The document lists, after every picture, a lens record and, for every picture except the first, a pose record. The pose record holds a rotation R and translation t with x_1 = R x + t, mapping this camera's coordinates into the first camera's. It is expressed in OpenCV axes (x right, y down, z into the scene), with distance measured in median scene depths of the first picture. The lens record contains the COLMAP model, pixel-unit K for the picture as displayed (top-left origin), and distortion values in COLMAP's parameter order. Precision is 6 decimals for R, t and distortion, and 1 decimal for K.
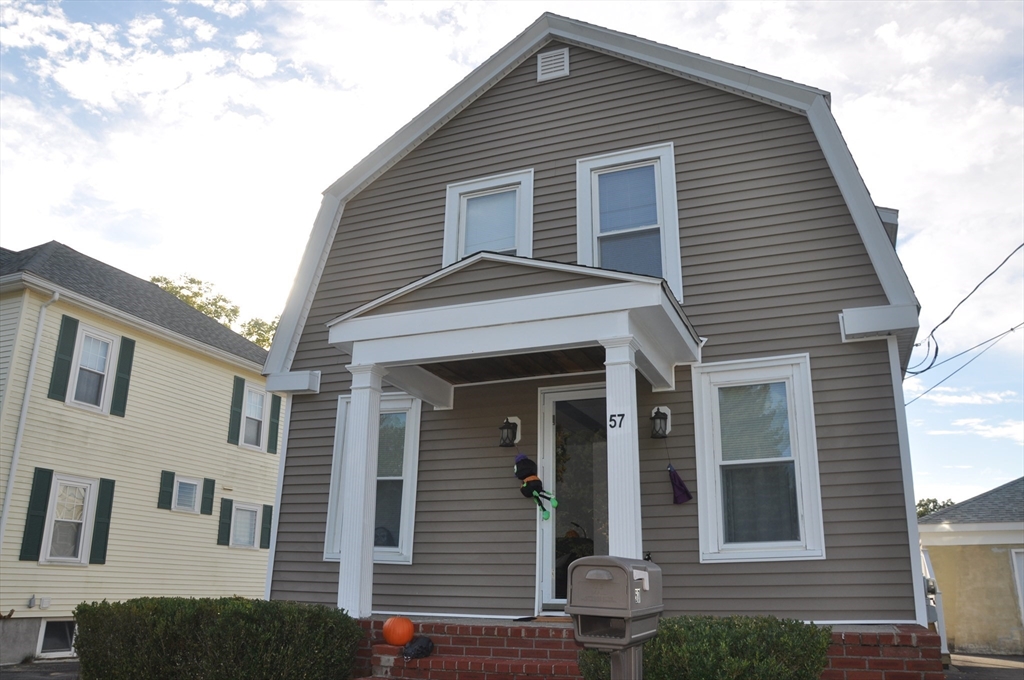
lens RADIAL K [[820.0, 0, 512.0], [0, 820.0, 340.0], [0, 0, 1]] dist [-0.197423, 0.218077]
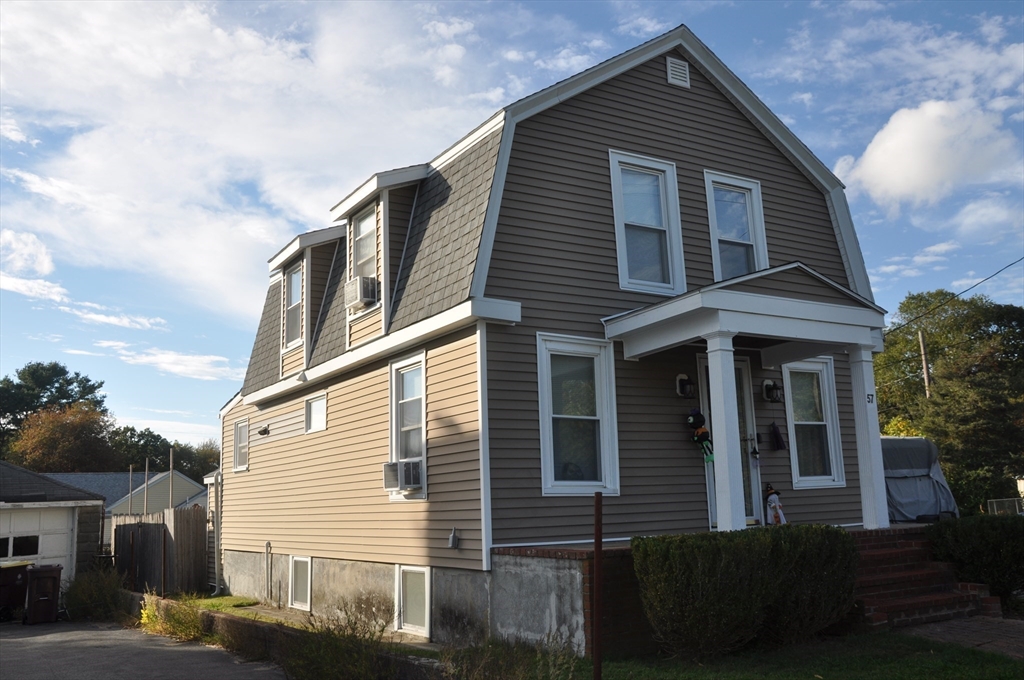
lens RADIAL K [[936.7, 0, 512.0], [0, 936.7, 340.0], [0, 0, 1]] dist [-0.105905, -0.003867]
pose [[0.590560, 0.113908, 0.798914, -1.055777], [-0.199813, 0.979801, 0.008004, 0.069205], [-0.781865, -0.164360, 0.601392, 0.303195]]
